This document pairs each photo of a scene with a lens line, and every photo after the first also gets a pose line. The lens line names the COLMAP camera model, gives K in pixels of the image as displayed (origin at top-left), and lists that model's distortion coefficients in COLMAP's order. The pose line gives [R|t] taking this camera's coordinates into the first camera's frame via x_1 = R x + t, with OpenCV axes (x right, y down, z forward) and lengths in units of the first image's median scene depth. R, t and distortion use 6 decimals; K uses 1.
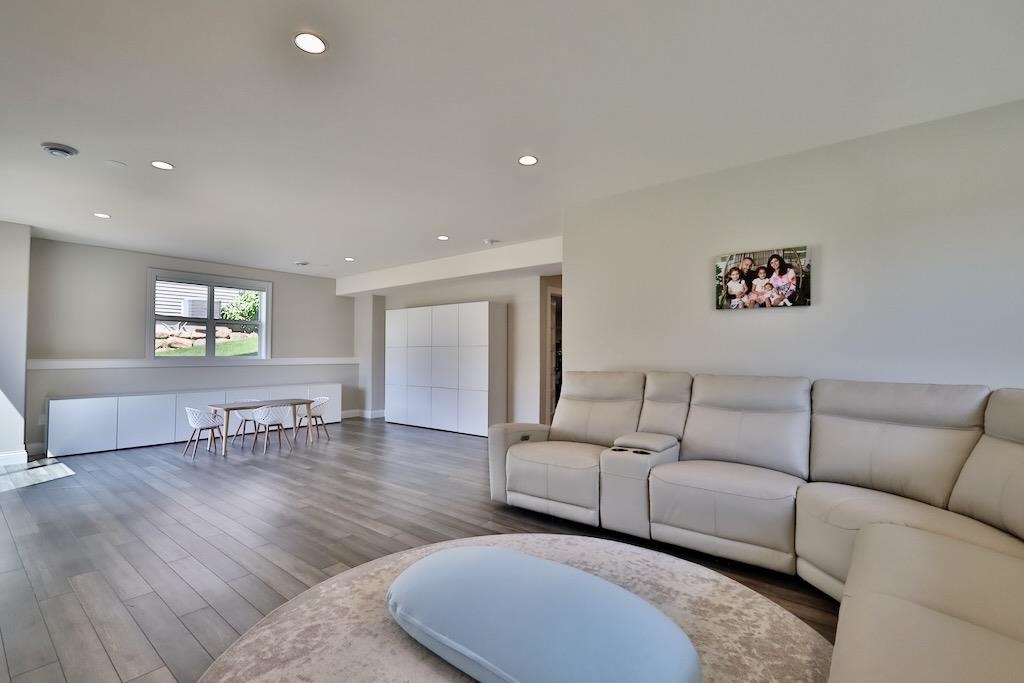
lens RADIAL K [[474.8, 0, 512.0], [0, 474.8, 341.5], [0, 0, 1]] dist [0.001723, 0.000558]
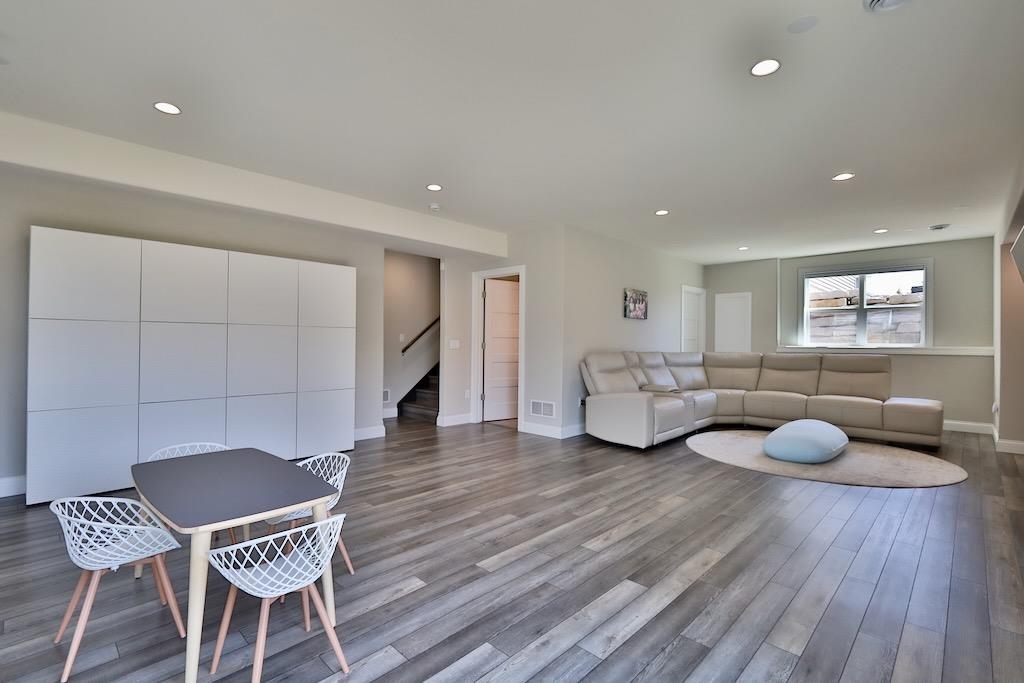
lens RADIAL K [[474.8, 0, 512.0], [0, 474.8, 341.5], [0, 0, 1]] dist [0.001723, 0.000558]
pose [[0.071205, -0.000695, 0.997461, -2.020439], [-0.035020, 0.999381, 0.003197, 0.052524], [-0.996847, -0.035159, 0.071137, 1.819432]]
